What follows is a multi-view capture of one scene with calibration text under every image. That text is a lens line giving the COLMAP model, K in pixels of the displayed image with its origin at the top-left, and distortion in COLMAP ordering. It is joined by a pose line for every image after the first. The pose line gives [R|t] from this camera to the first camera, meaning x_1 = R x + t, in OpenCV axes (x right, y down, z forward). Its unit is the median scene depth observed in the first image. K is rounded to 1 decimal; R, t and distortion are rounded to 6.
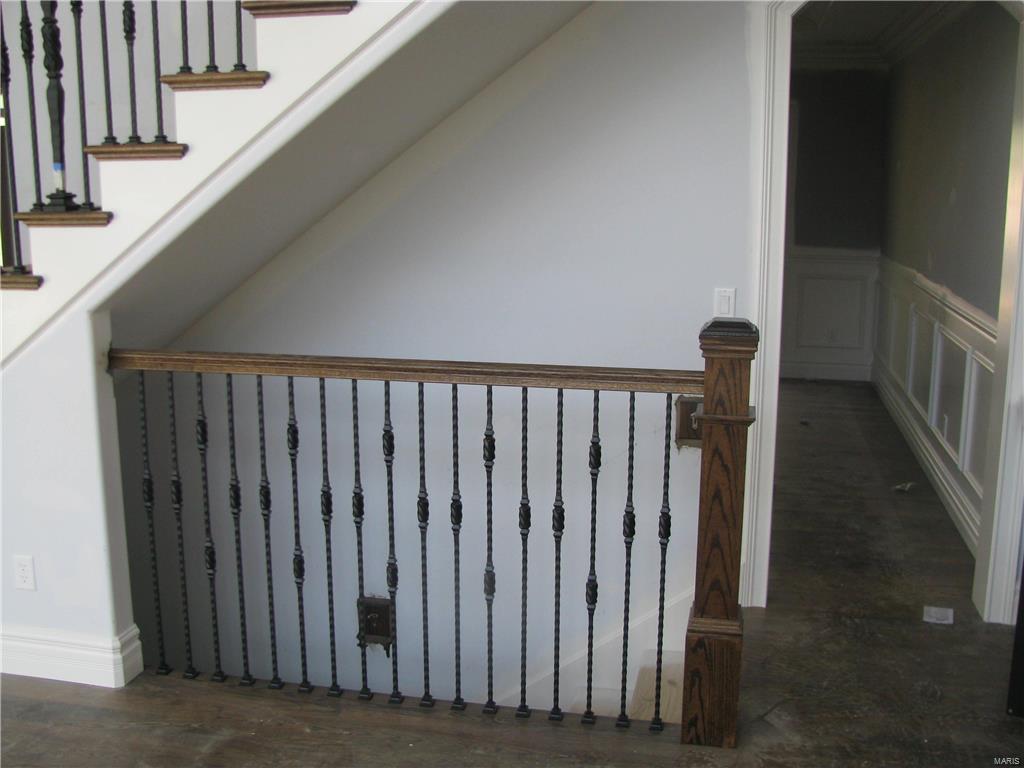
lens RADIAL K [[1102.8, 0, 512.0], [0, 1102.8, 384.0], [0, 0, 1]] dist [-0.101622, 0.009405]
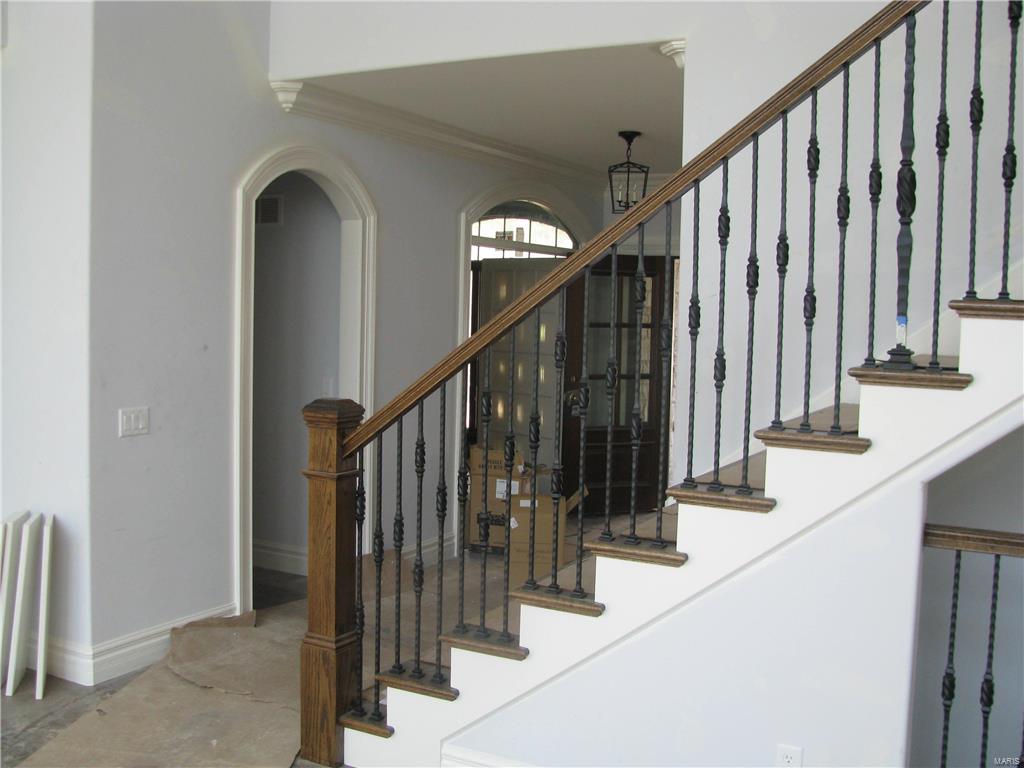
lens RADIAL K [[1038.2, 0, 512.0], [0, 1038.2, 384.0], [0, 0, 1]] dist [-0.106821, 0.006968]
pose [[0.957008, 0.054081, -0.284976, -0.475498], [-0.089960, 0.989359, -0.114347, -0.020400], [0.275759, 0.135067, 0.951690, 0.097307]]
